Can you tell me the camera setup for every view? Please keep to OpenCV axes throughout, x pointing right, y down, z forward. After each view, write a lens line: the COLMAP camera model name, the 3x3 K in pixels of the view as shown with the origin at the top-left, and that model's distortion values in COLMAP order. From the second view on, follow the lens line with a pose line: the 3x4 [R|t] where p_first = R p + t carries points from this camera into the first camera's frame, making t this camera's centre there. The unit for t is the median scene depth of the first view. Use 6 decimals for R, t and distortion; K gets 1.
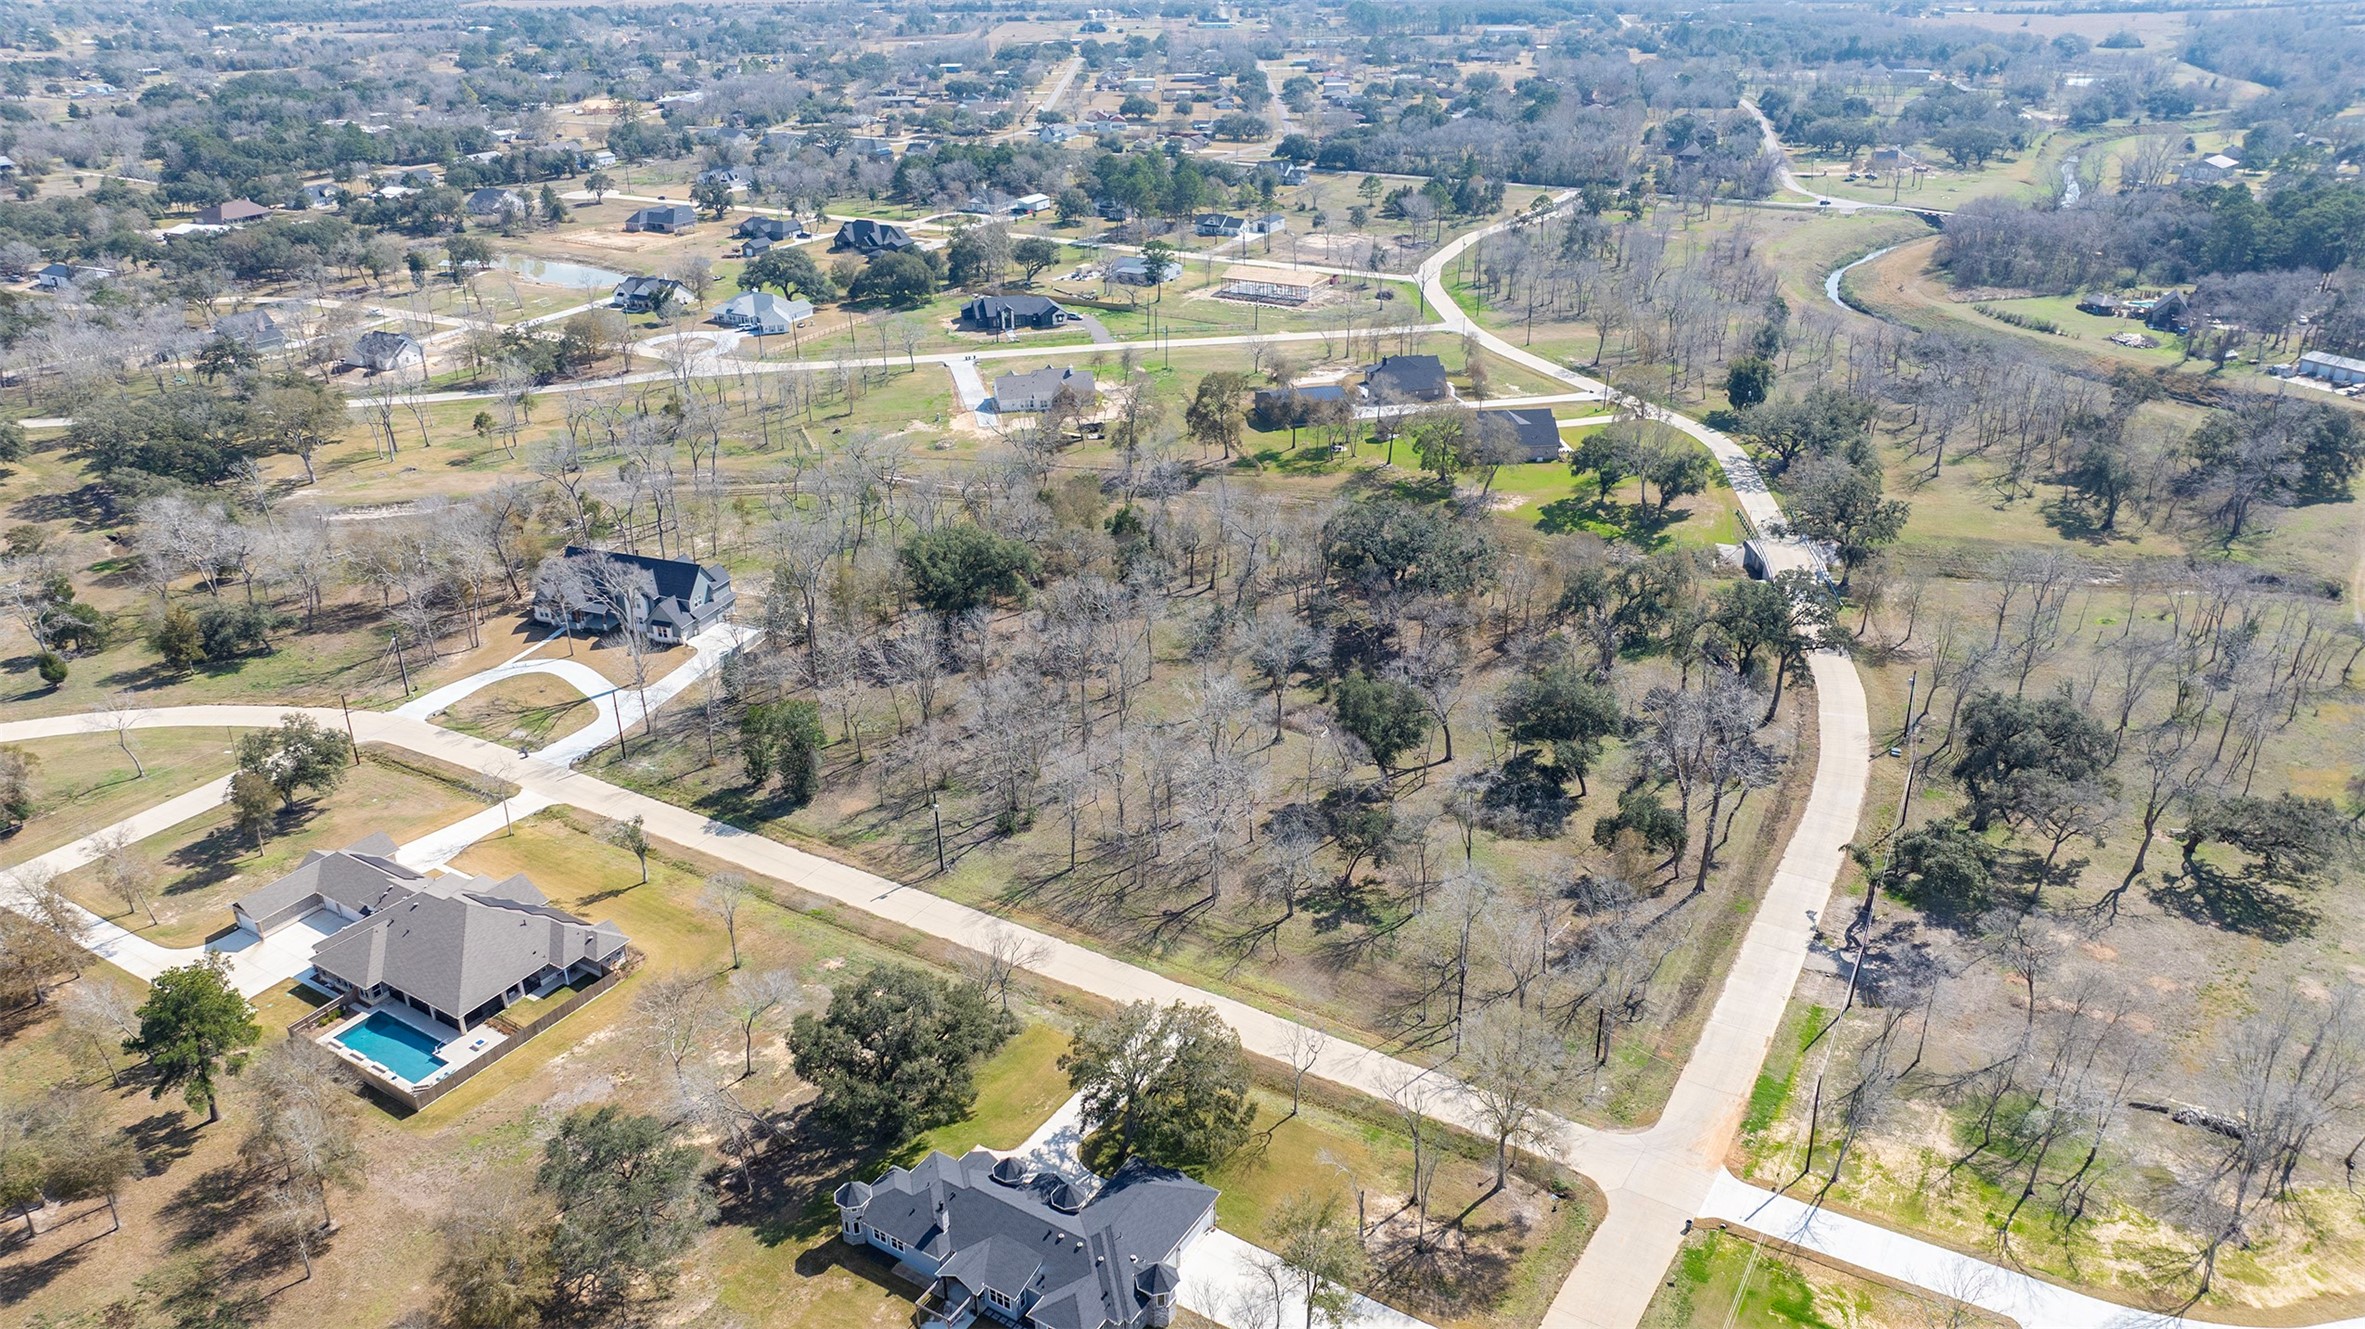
lens RADIAL K [[1669.0, 0, 1193.3], [0, 1669.0, 663.7], [0, 0, 1]] dist [-0.032426, 0.031992]
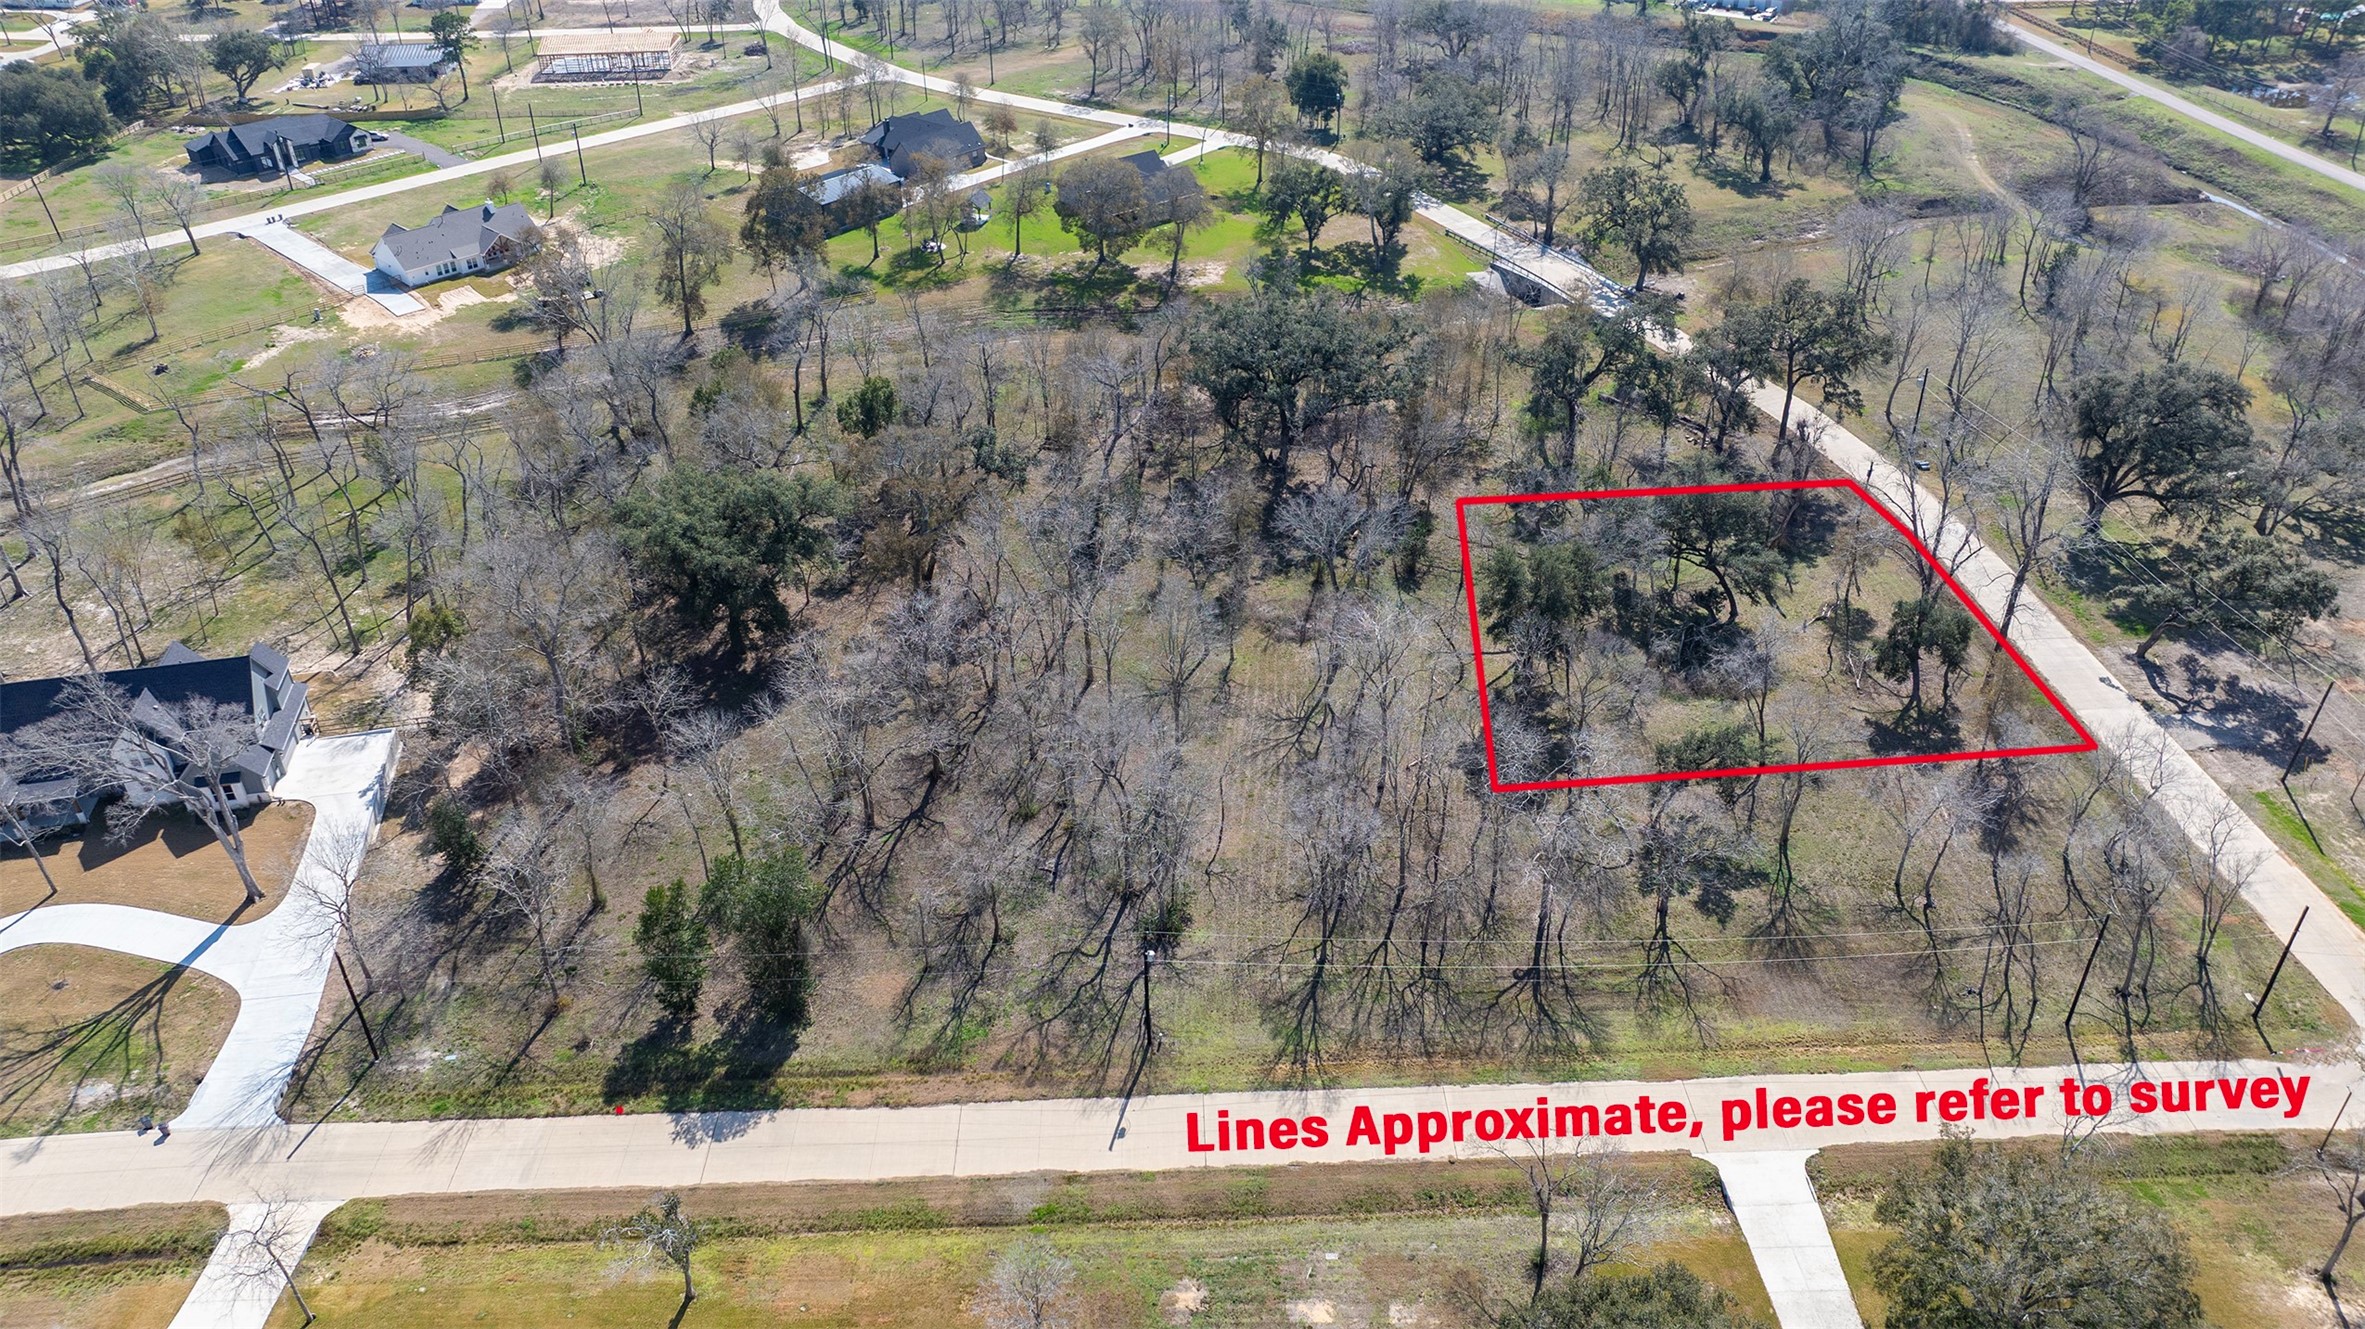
lens RADIAL K [[1669.0, 0, 1189.6], [0, 1669.0, 651.6], [0, 0, 1]] dist [-0.032426, 0.031992]
pose [[0.840832, -0.292624, 0.455383, -0.345792], [0.230349, 0.954739, 0.188183, -0.112182], [-0.489838, -0.053333, 0.870180, 0.447465]]
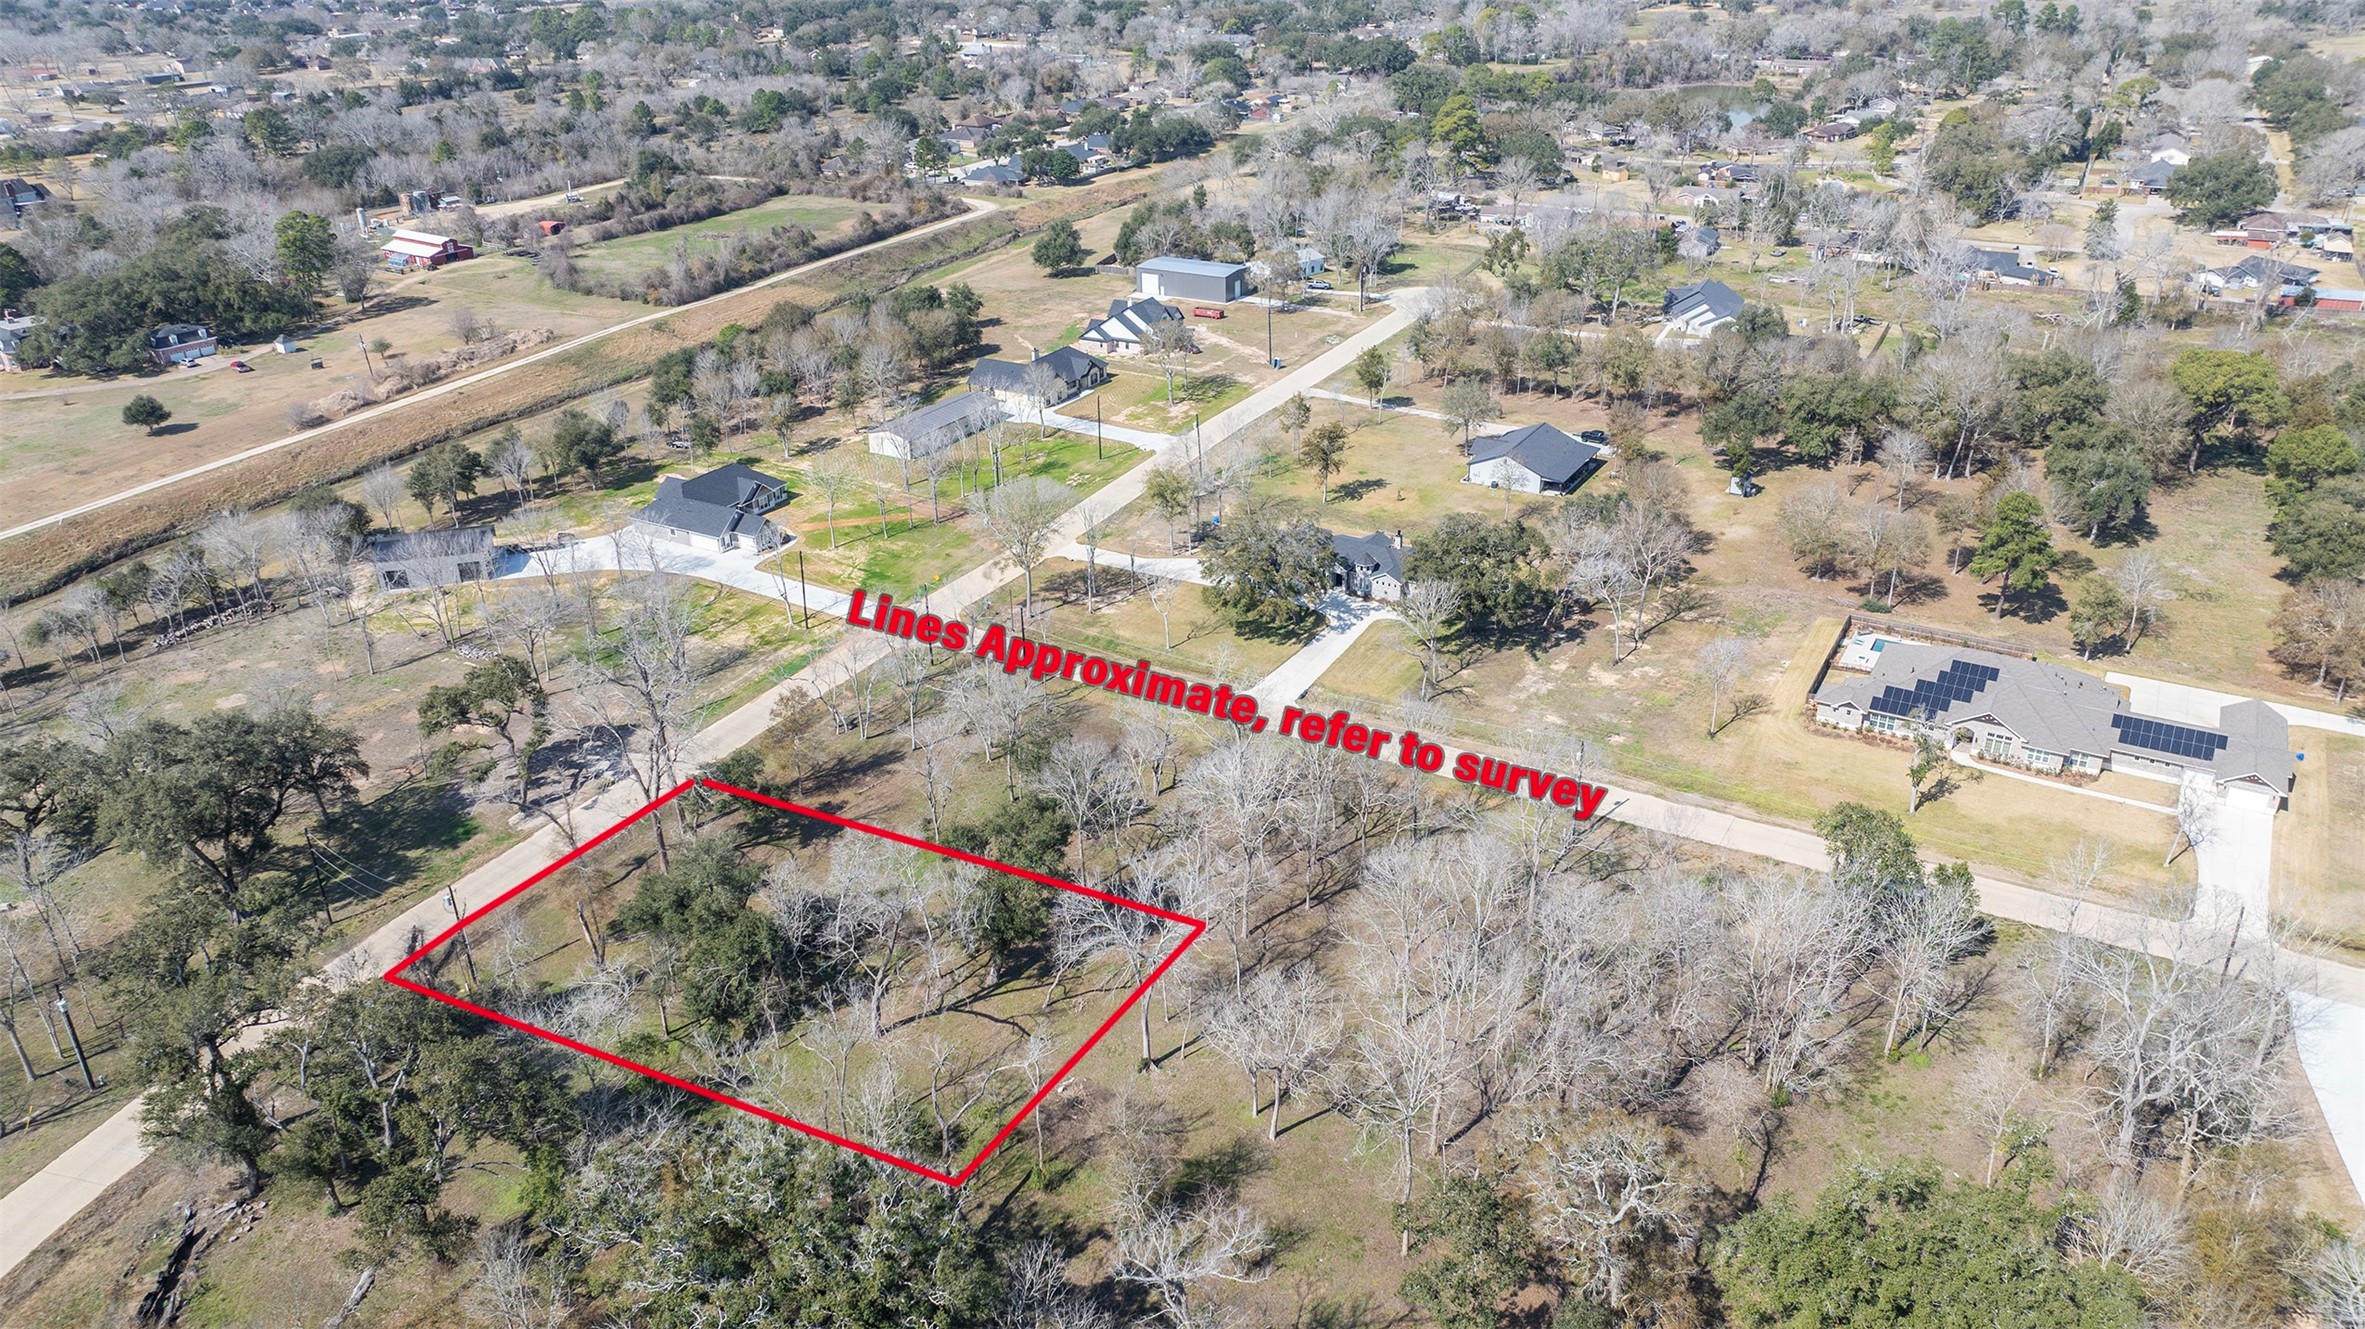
lens RADIAL K [[1669.0, 0, 1181.6], [0, 1669.0, 652.4], [0, 0, 1]] dist [-0.032426, 0.031992]
pose [[-0.999640, 0.026613, -0.003422, 0.041570], [0.014351, 0.638035, 0.769874, -0.537290], [0.022672, 0.769548, -0.638187, 1.358046]]
